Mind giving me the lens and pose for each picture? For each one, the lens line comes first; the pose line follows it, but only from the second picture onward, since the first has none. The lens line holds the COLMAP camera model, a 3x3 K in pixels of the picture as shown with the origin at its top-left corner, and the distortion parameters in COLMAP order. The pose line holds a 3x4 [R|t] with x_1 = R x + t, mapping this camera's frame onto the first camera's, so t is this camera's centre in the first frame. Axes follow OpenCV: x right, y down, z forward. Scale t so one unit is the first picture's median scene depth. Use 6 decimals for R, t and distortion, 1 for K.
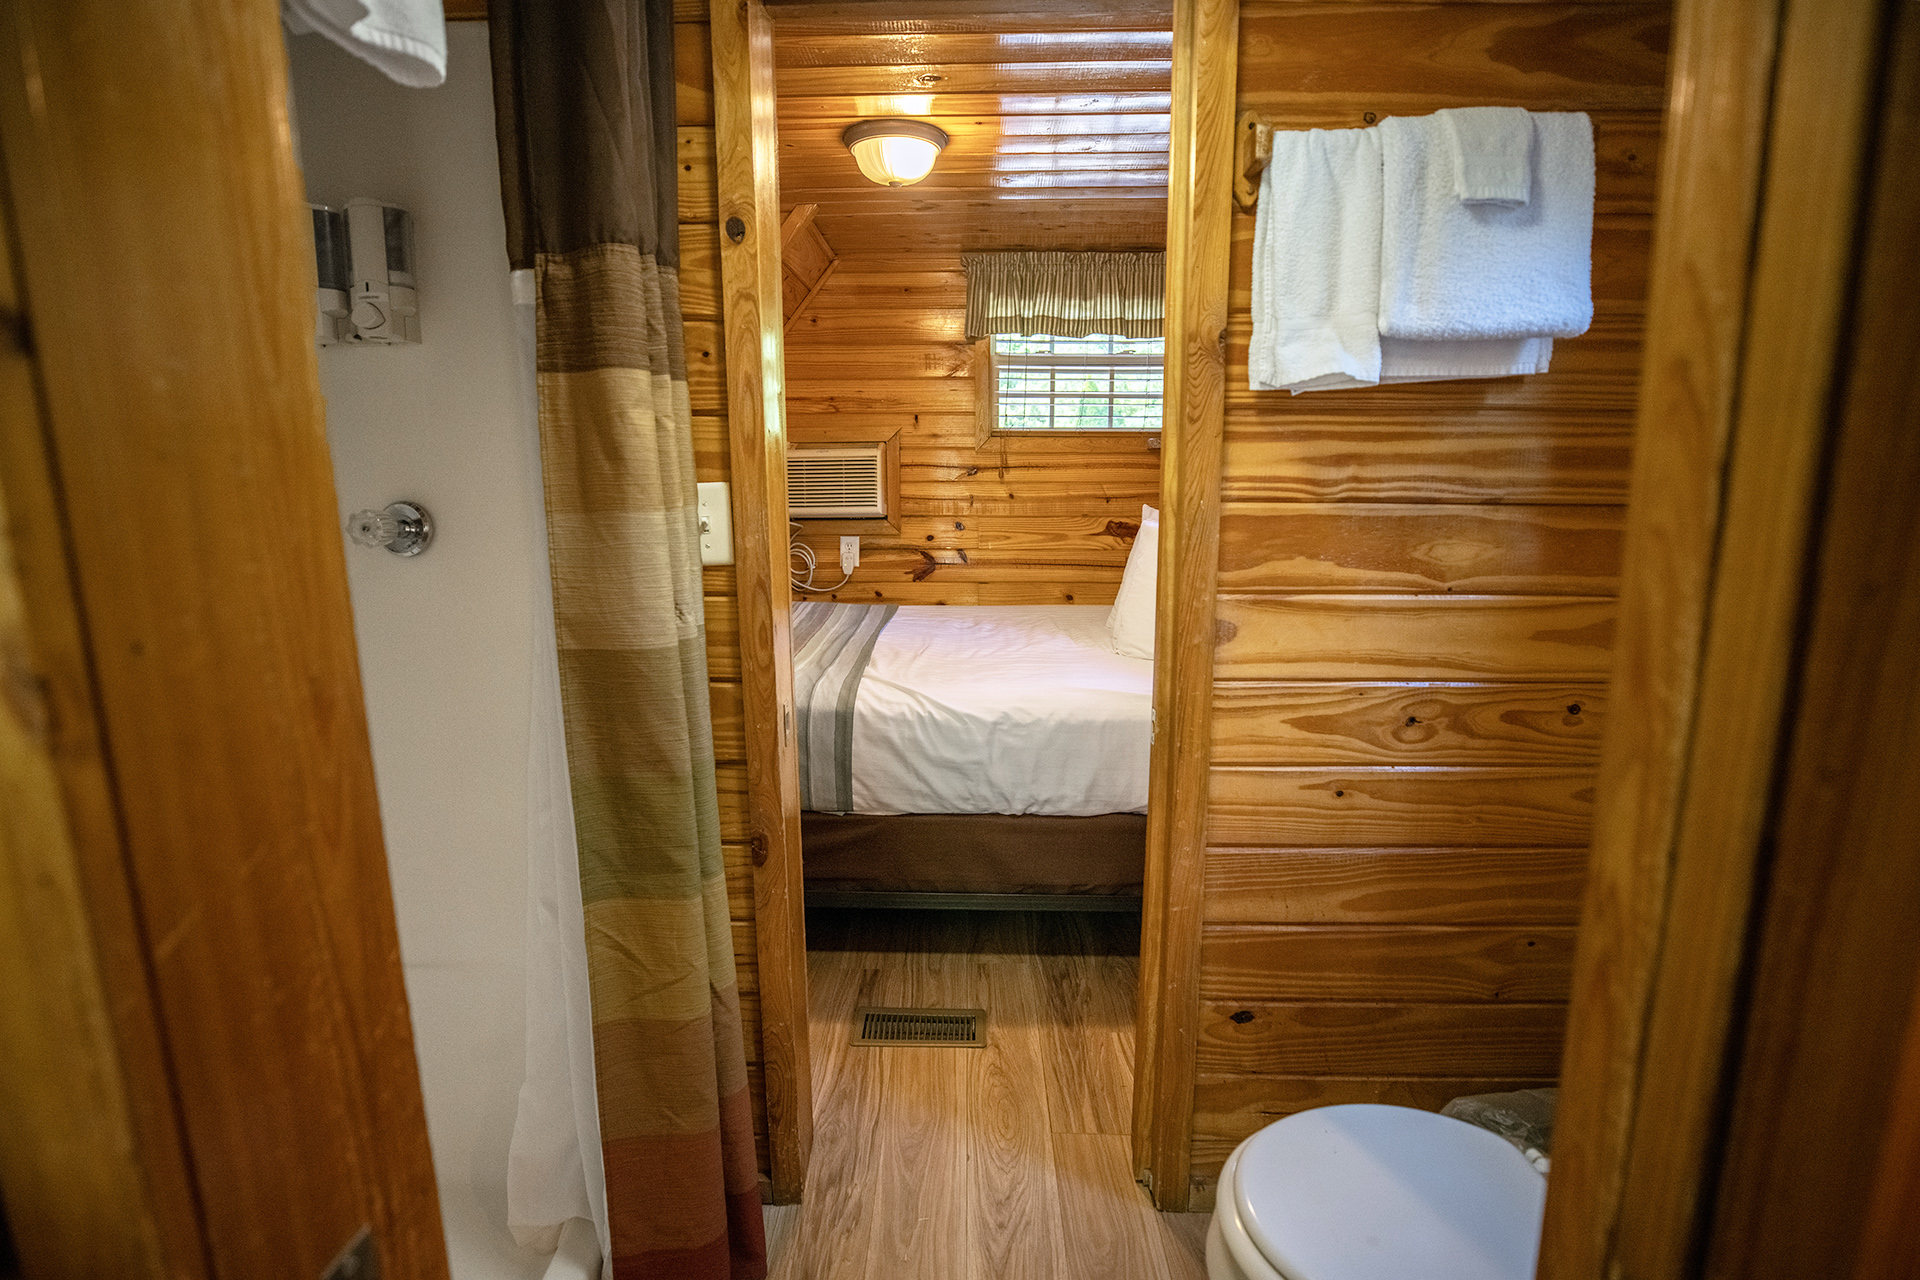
lens RADIAL K [[882.2, 0, 950.2], [0, 882.2, 633.4], [0, 0, 1]] dist [-0.033239, 0.004353]
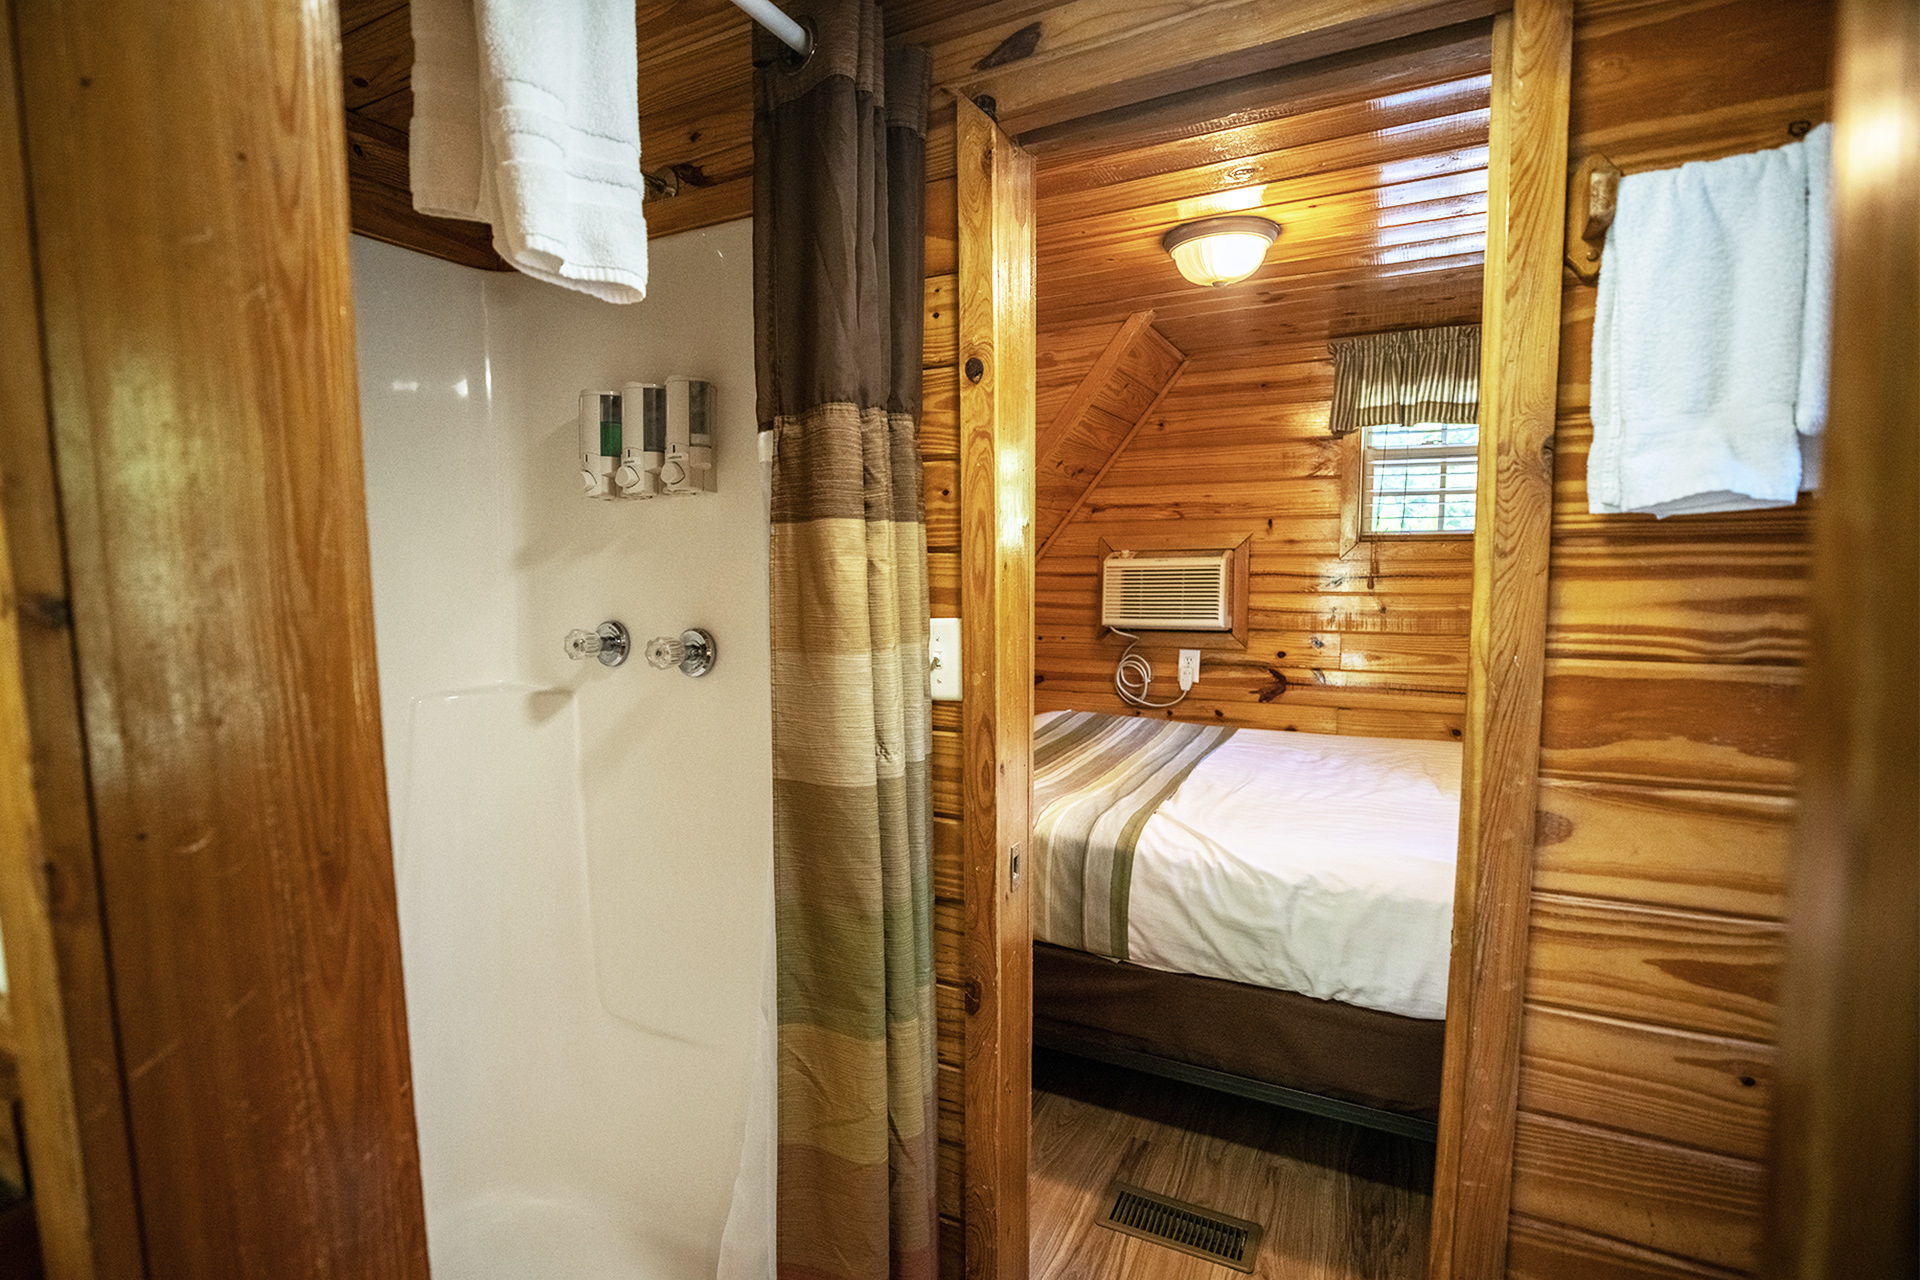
lens RADIAL K [[906.1, 0, 954.1], [0, 906.1, 657.0], [0, 0, 1]] dist [-0.038059, 0.009547]
pose [[0.894693, 0.042451, -0.444659, 0.192373], [-0.074172, 0.995773, -0.054176, -0.070438], [0.440479, 0.081452, 0.894060, 0.083912]]
